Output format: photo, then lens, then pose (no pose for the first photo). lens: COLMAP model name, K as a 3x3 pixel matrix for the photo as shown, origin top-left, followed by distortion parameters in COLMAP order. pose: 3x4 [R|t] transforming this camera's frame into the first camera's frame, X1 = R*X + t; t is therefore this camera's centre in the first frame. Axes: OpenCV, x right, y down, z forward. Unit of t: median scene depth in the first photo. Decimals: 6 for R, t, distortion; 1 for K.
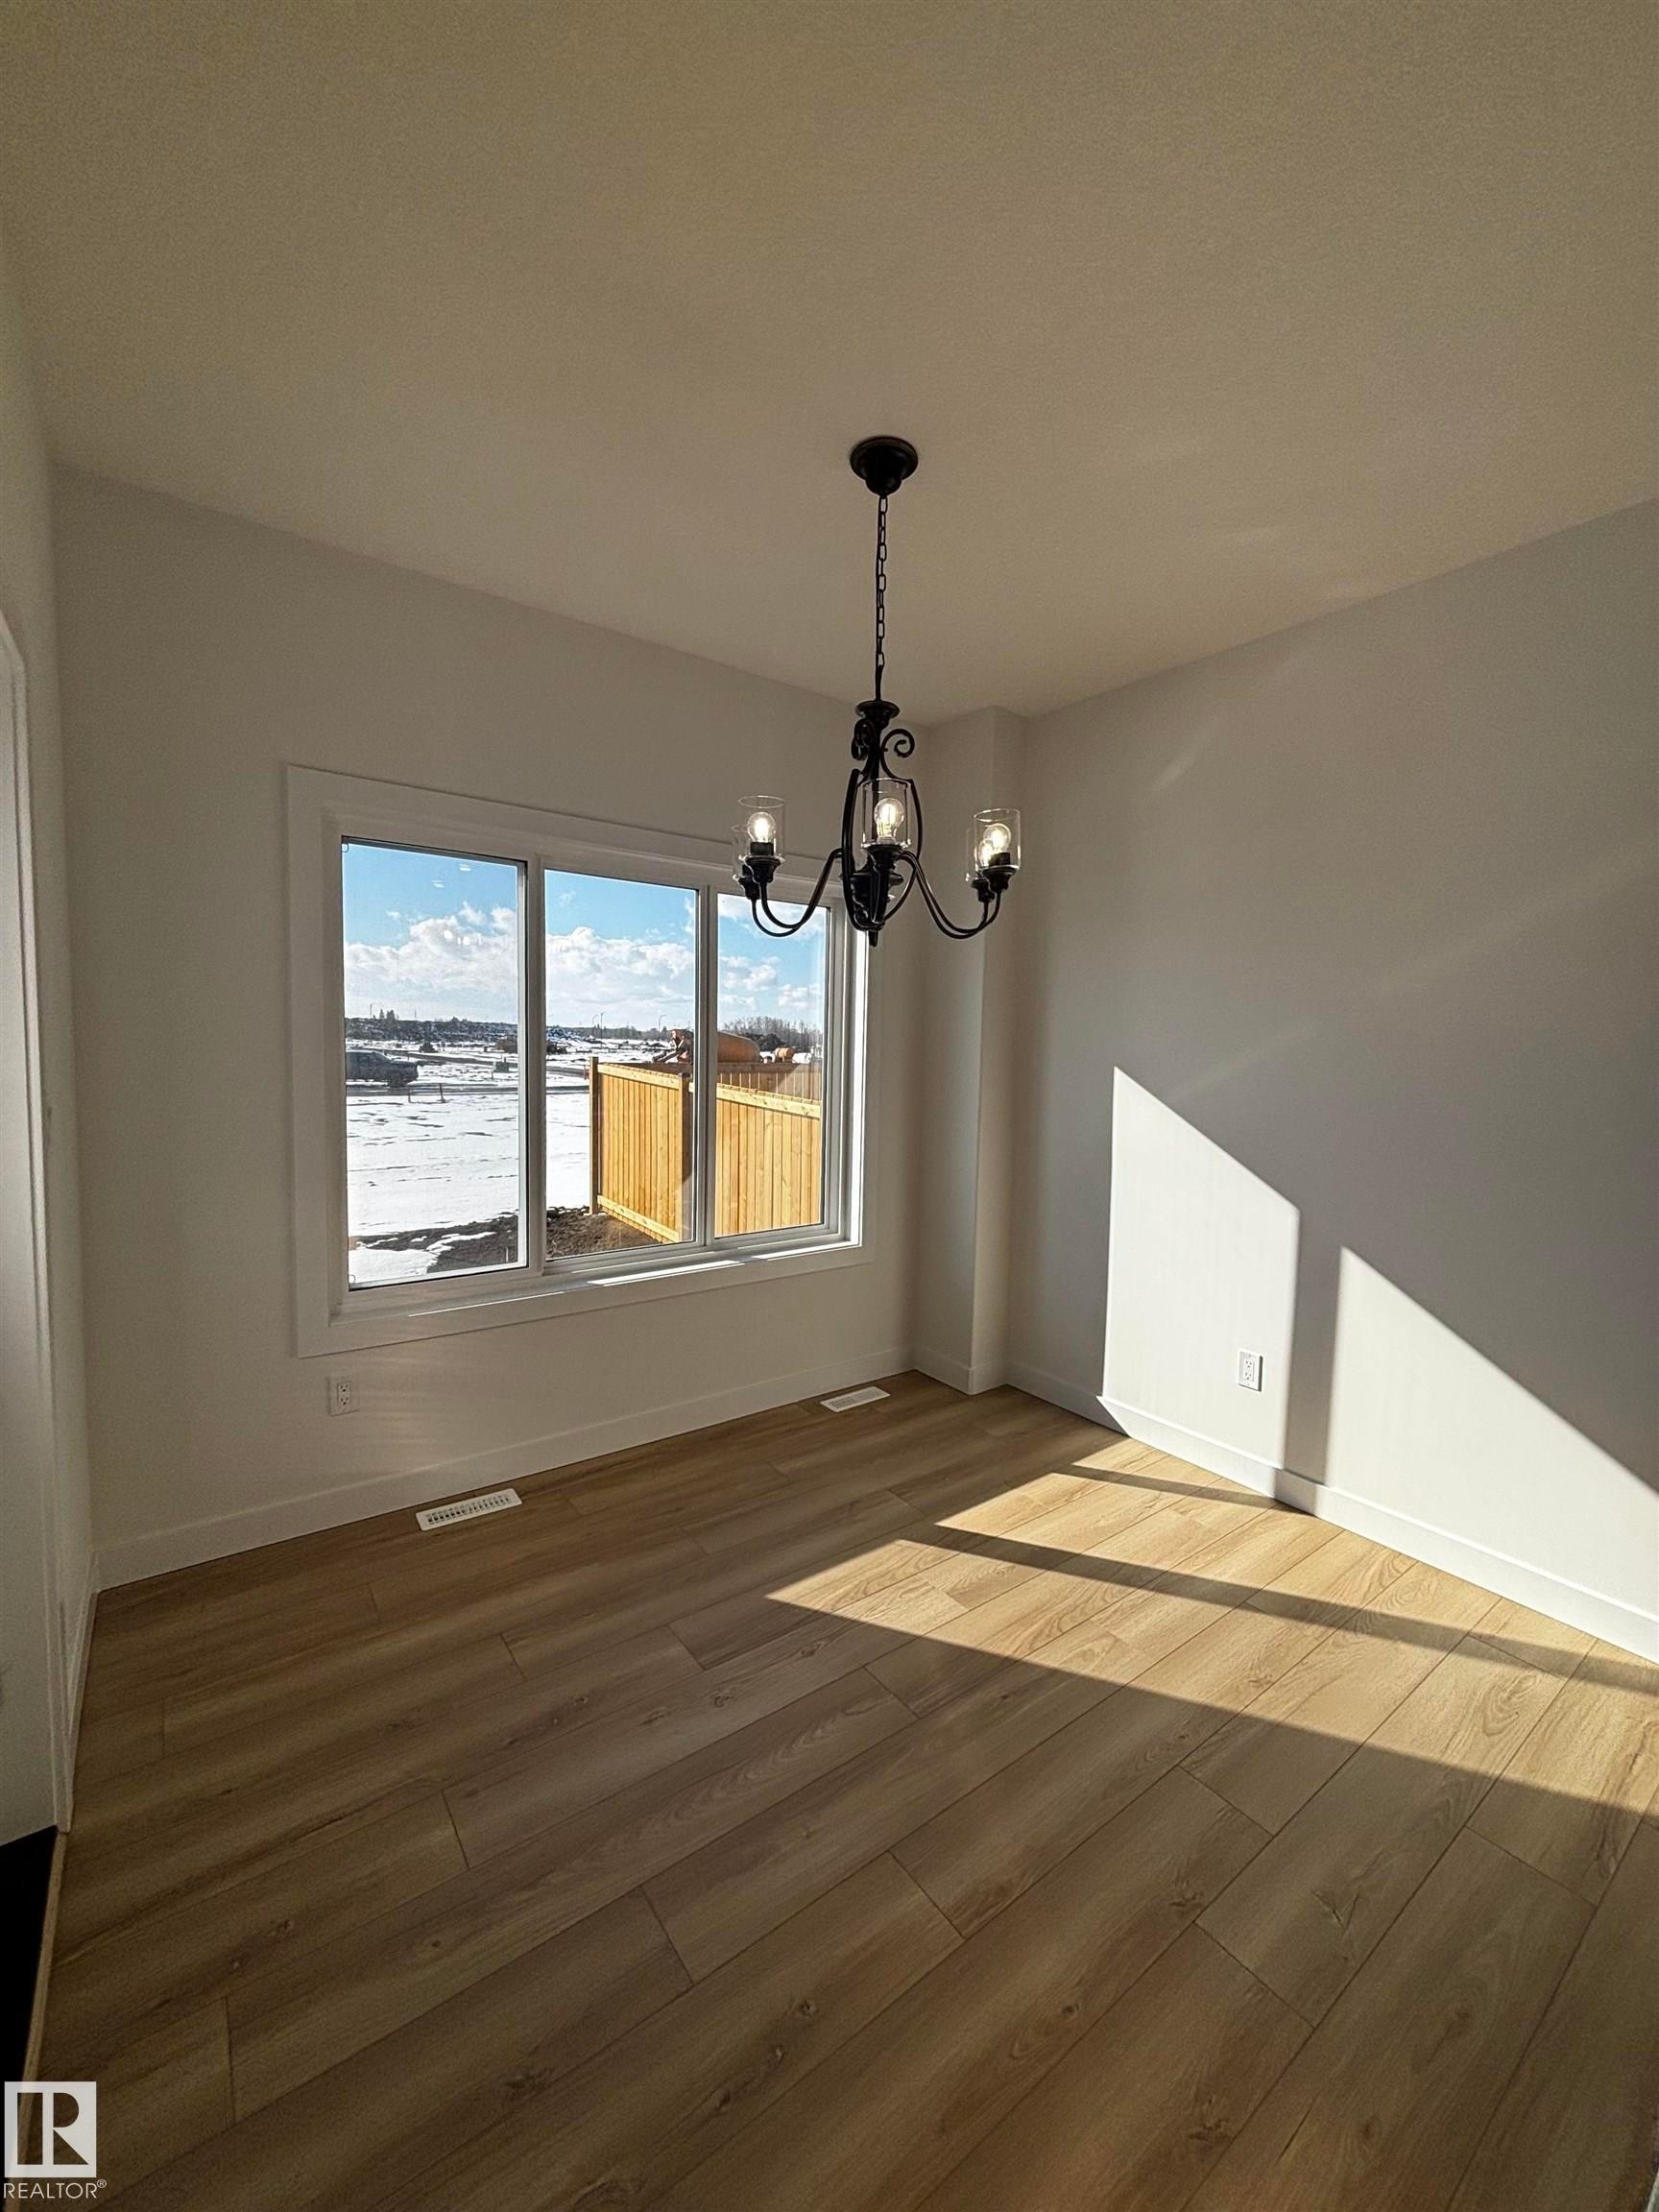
lens RADIAL K [[883.1, 0, 829.5], [0, 883.1, 1106.0], [0, 0, 1]] dist [-0.001377, 0.000290]
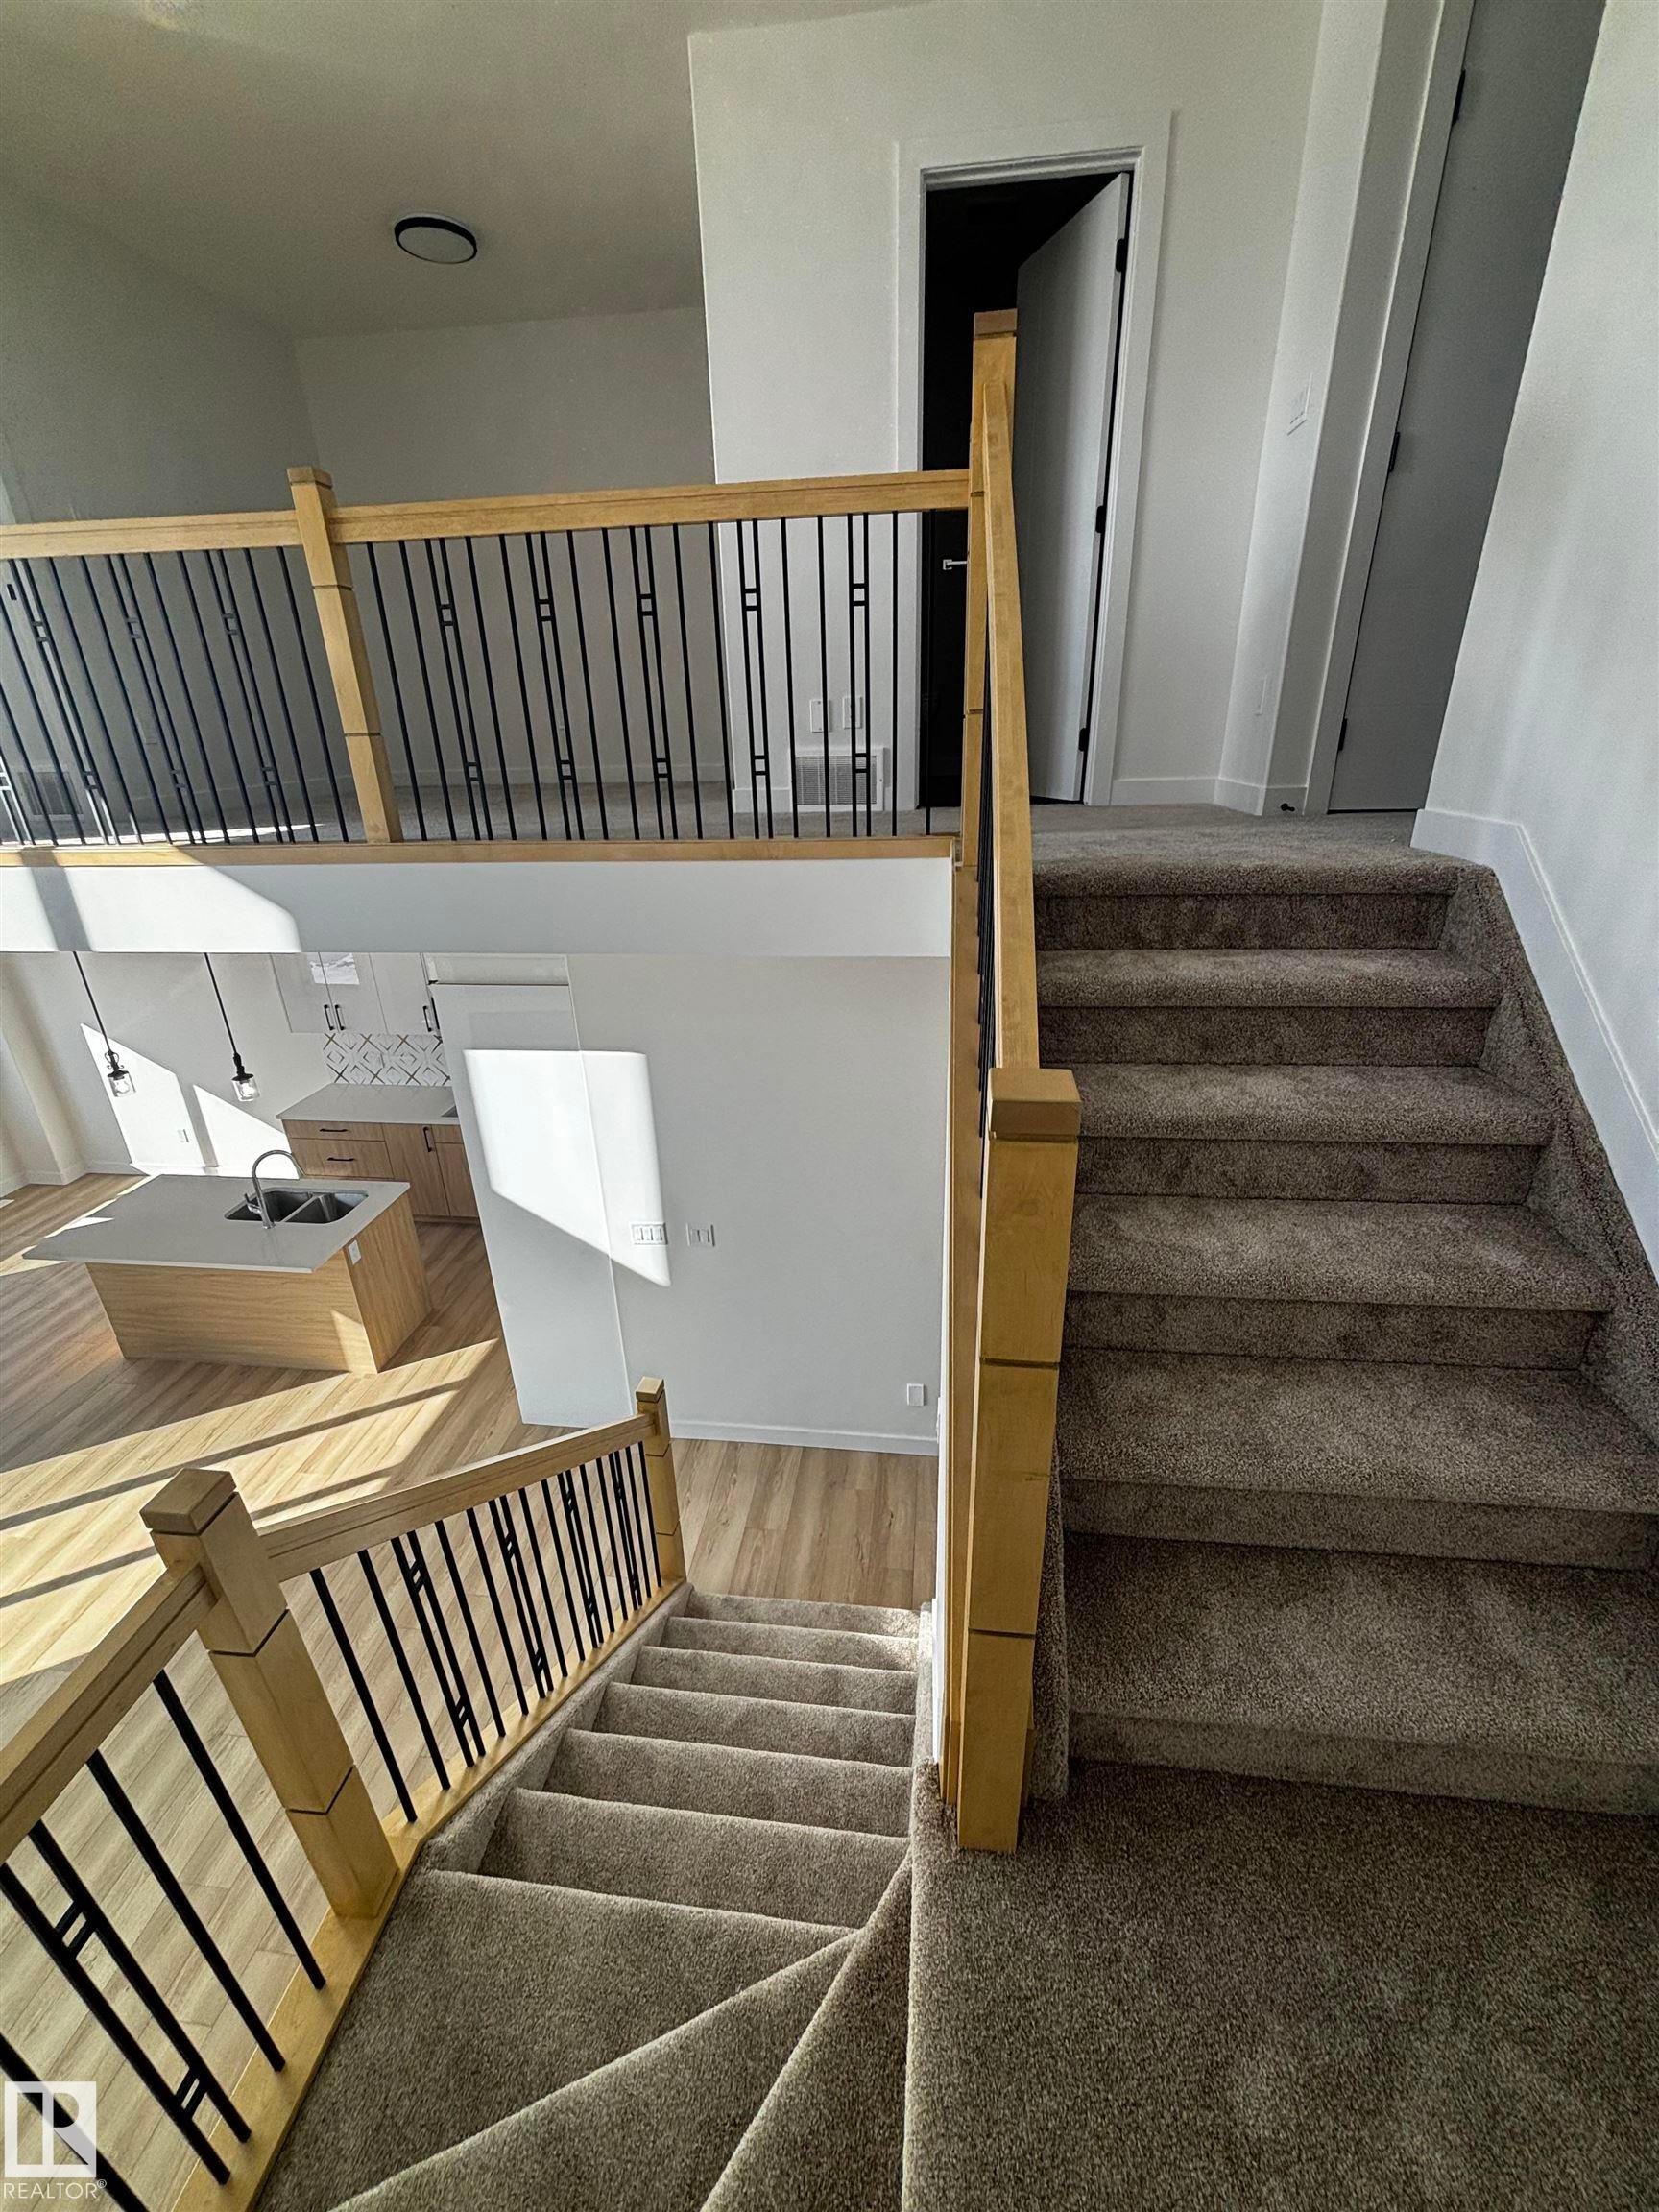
lens RADIAL K [[883.1, 0, 829.5], [0, 883.1, 1106.0], [0, 0, 1]] dist [-0.001377, 0.000290]
pose [[0.691790, -0.315148, 0.649699, 0.164863], [0.080176, 0.927696, 0.364625, -0.667729], [-0.717634, -0.200154, 0.667038, -2.398969]]
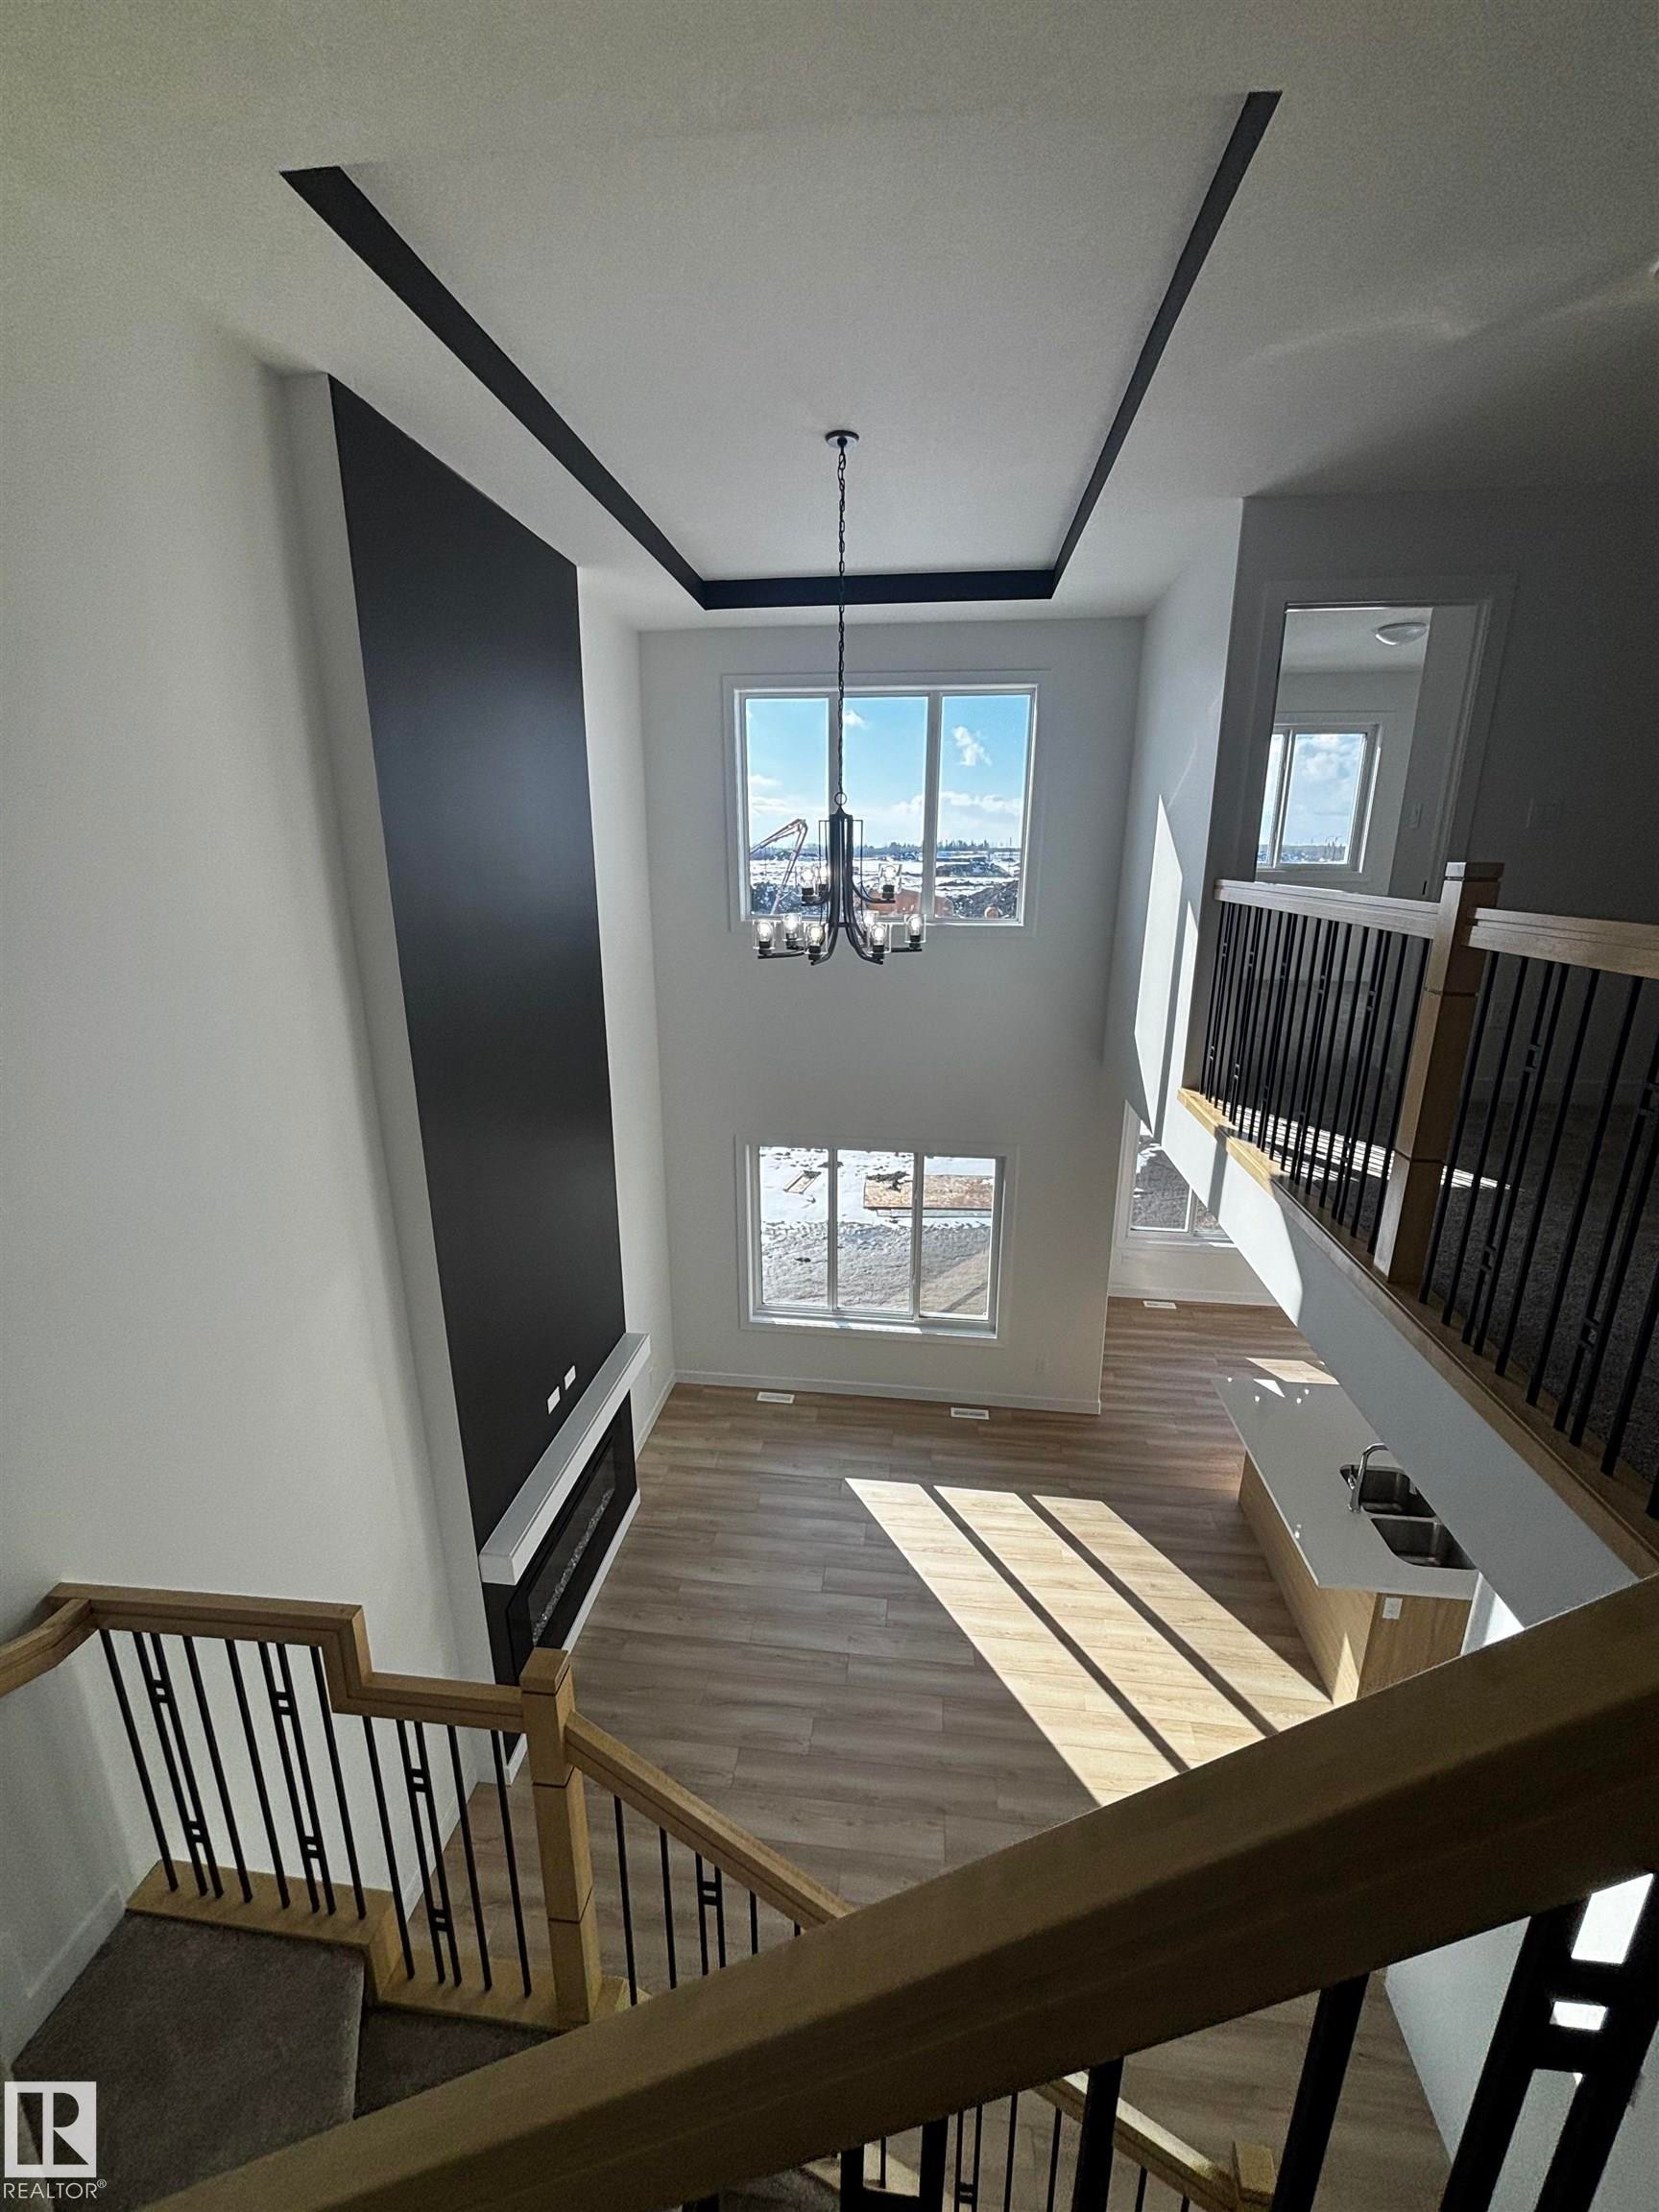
lens RADIAL K [[883.1, 0, 829.5], [0, 883.1, 1106.0], [0, 0, 1]] dist [-0.001377, 0.000290]
pose [[0.723263, 0.168481, -0.669705, 0.800415], [-0.027237, 0.975987, 0.216119, -0.969778], [0.690035, -0.138070, 0.710485, -2.141449]]
